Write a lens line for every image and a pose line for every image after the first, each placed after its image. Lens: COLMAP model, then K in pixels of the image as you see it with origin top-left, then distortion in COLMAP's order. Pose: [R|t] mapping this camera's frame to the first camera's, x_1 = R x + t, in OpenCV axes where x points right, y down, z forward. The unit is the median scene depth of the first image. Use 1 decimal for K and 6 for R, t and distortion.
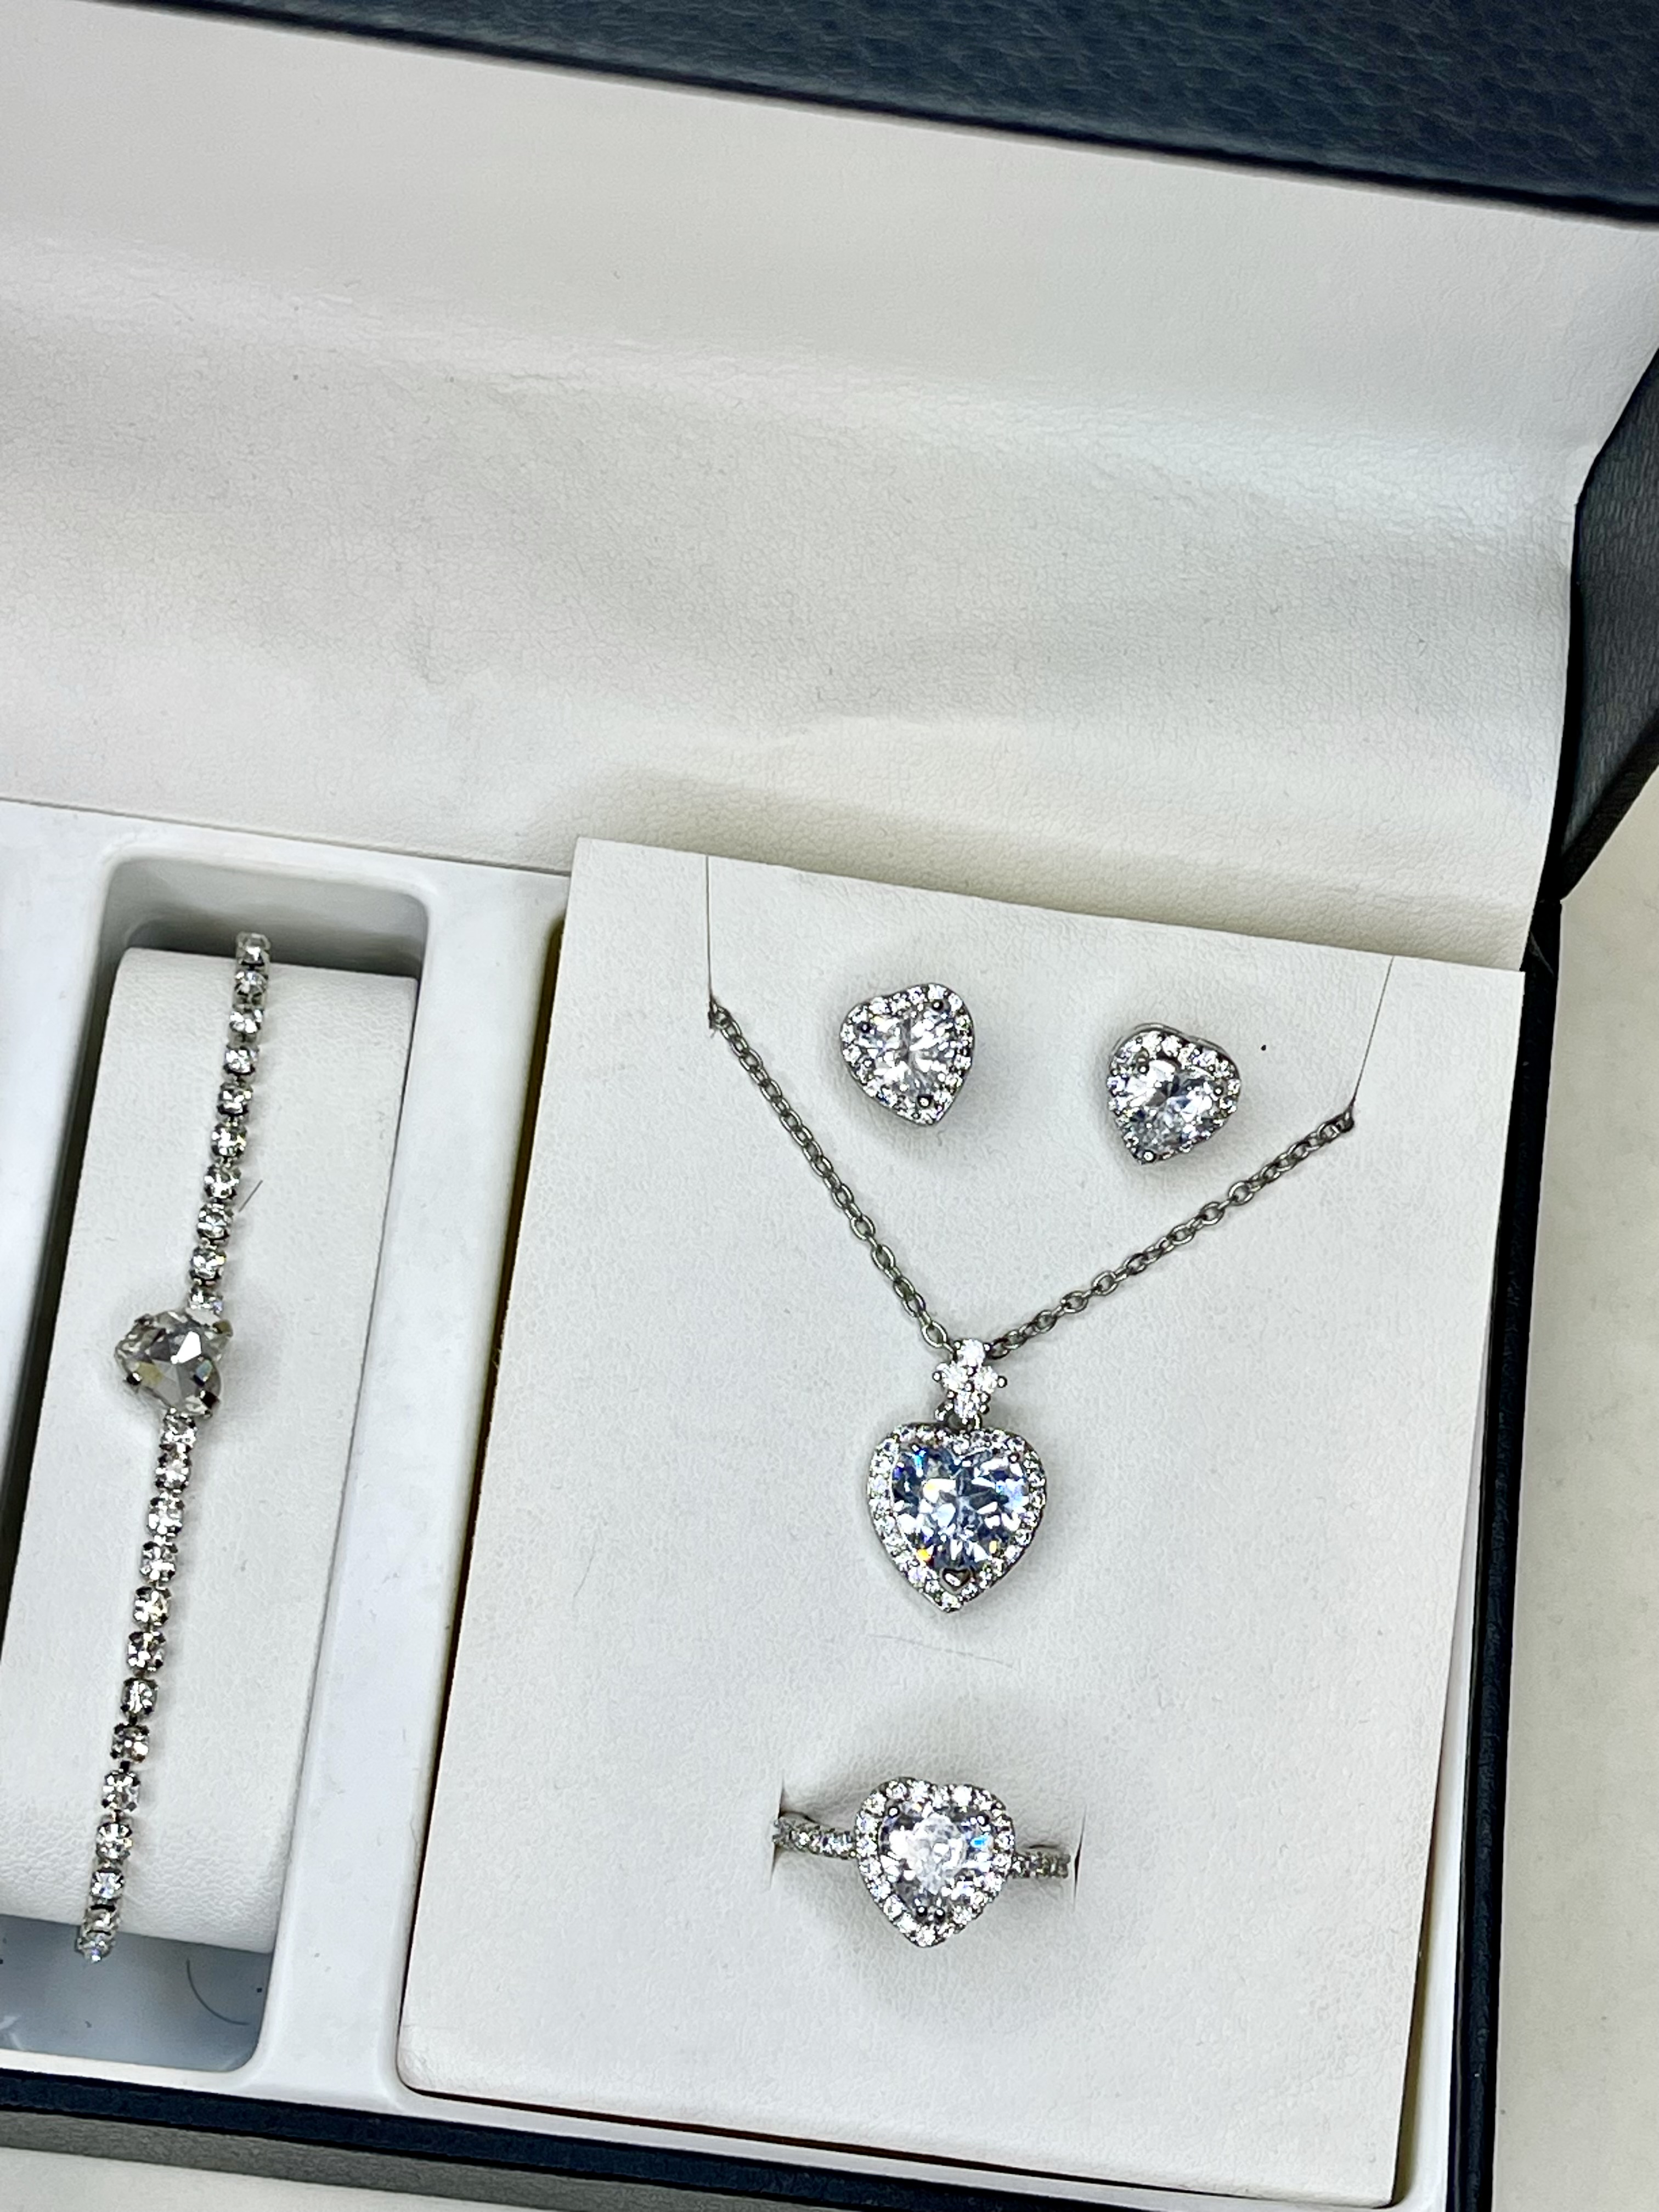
lens RADIAL K [[3958.0, 0, 816.4], [0, 3958.0, 1099.6], [0, 0, 1]] dist [0.052751, 0.000000]
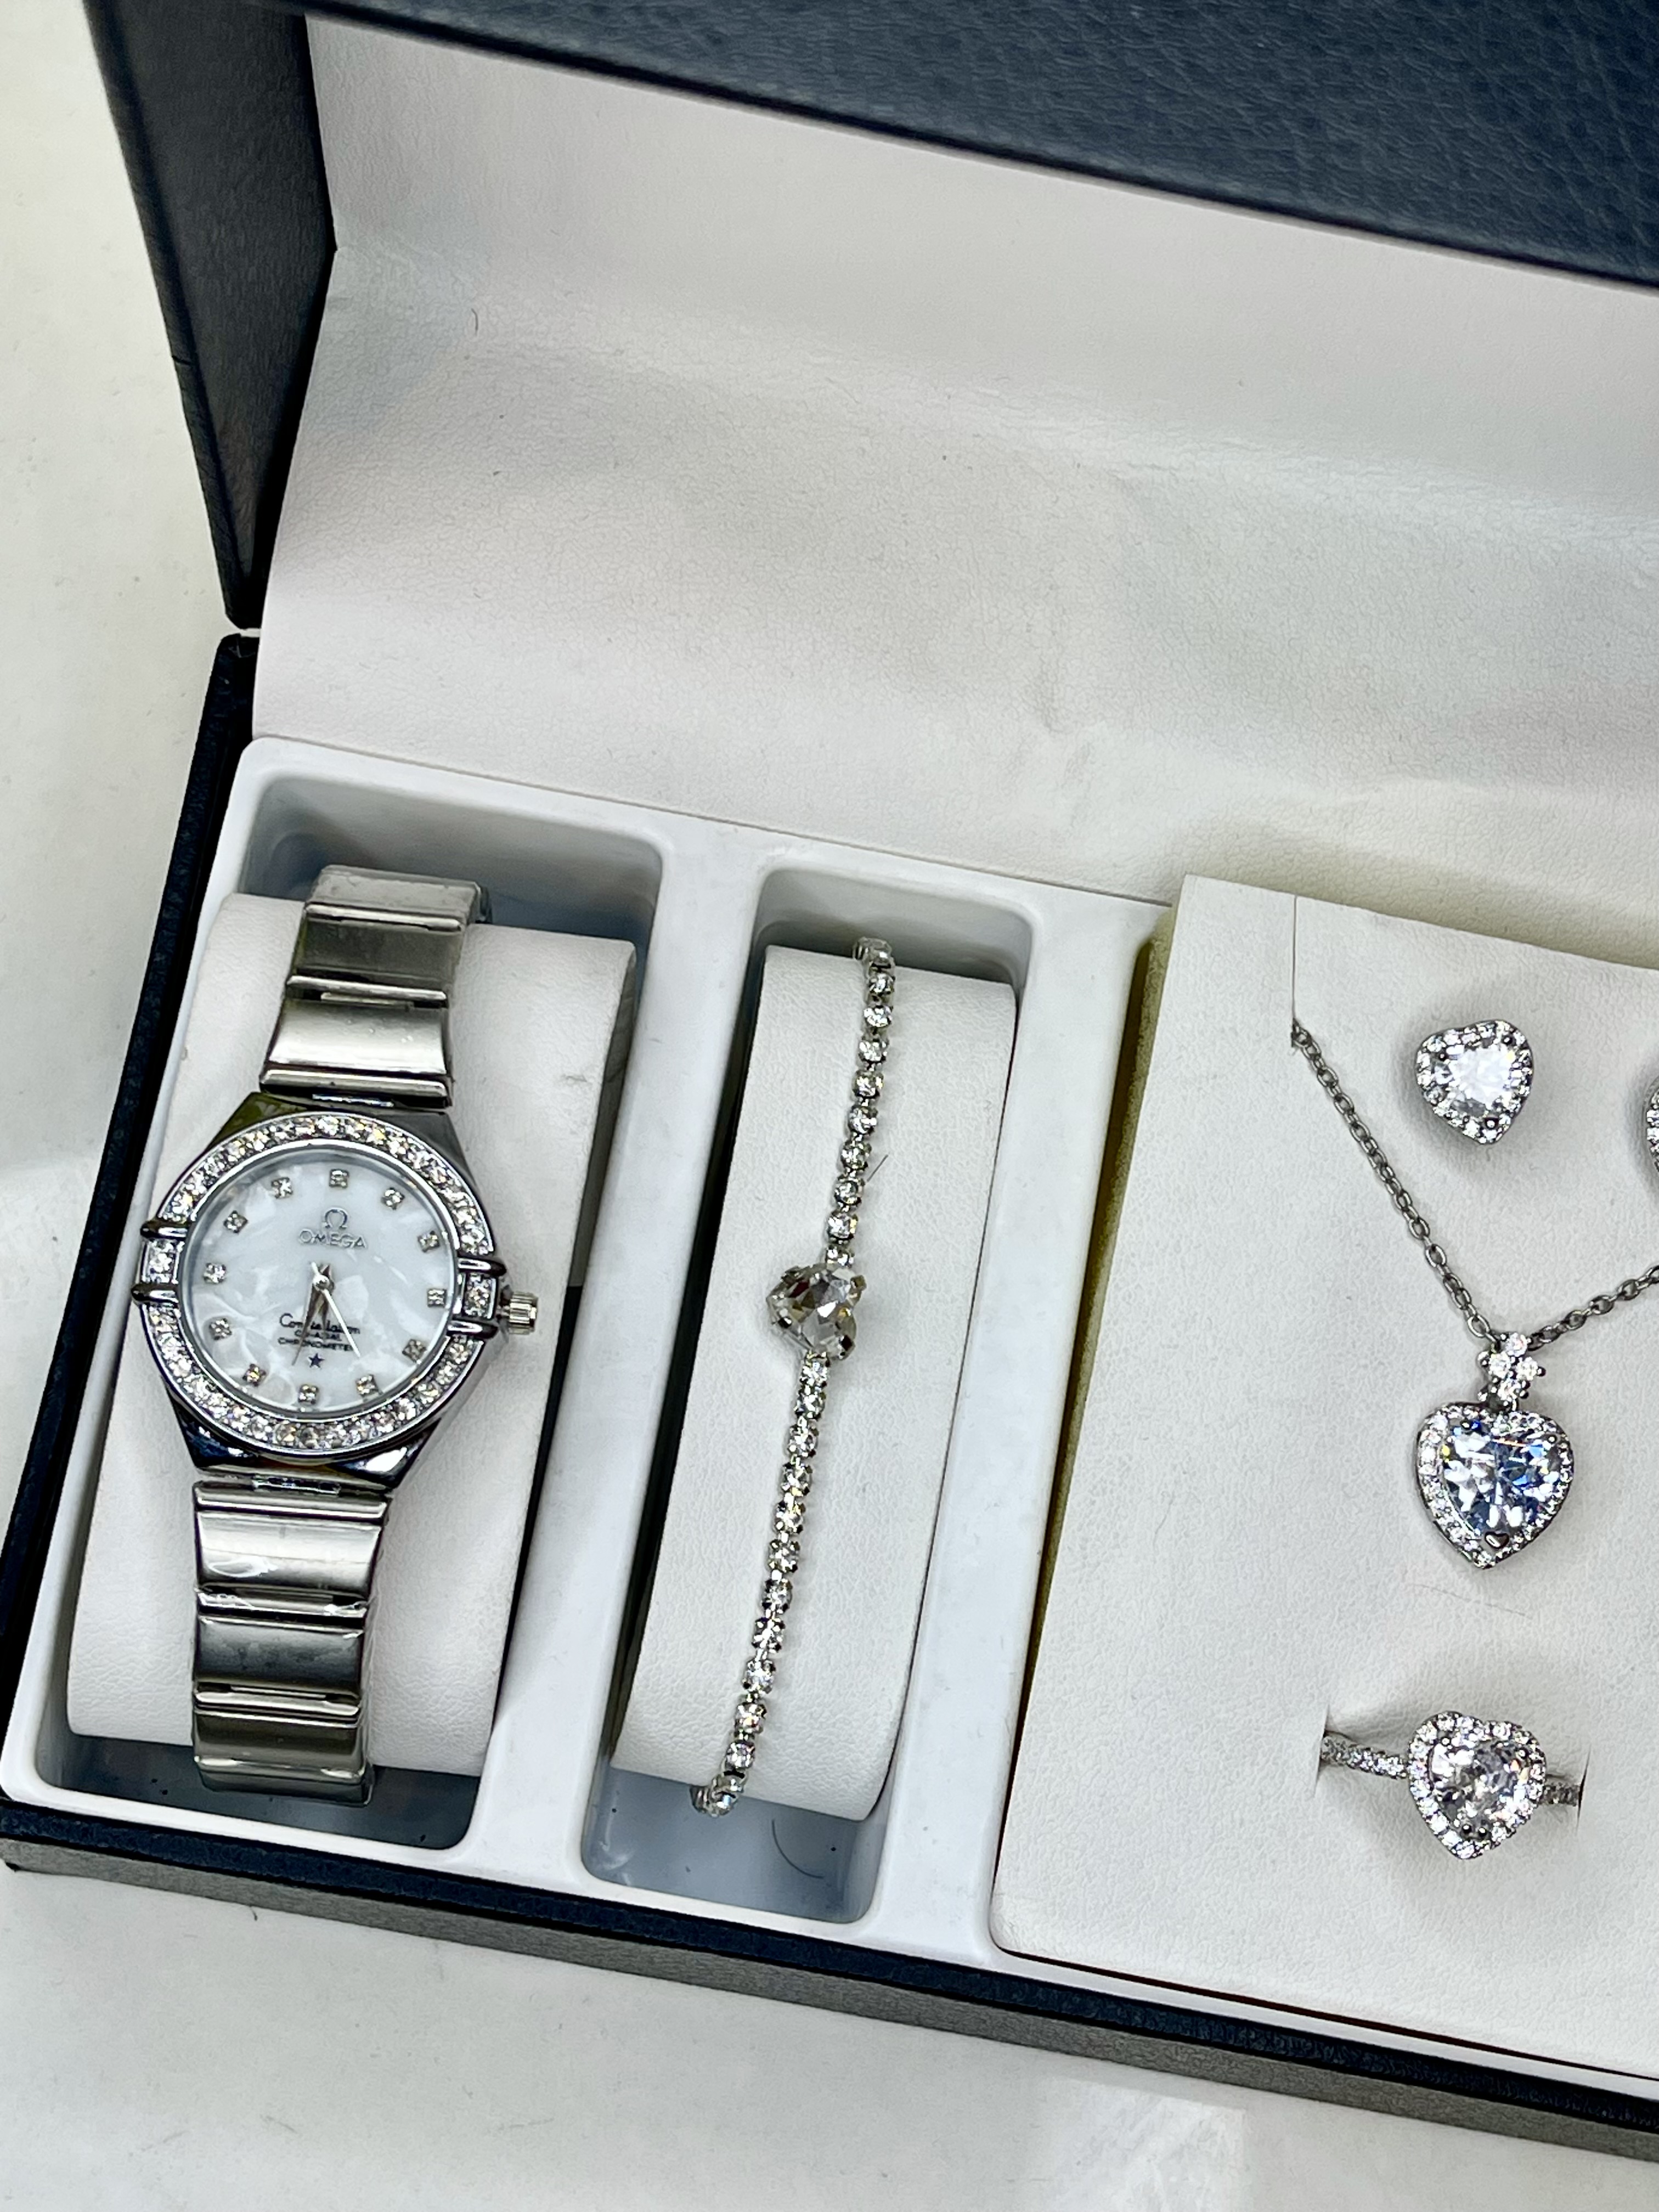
lens RADIAL K [[3500.0, 0, 832.2], [0, 3500.0, 1114.2], [0, 0, 1]] dist [0.040285, 0.000000]
pose [[0.997756, 0.056744, -0.035549, -0.123093], [-0.055918, 0.998151, 0.023816, -0.015394], [0.036835, -0.021775, 0.999084, -0.019842]]
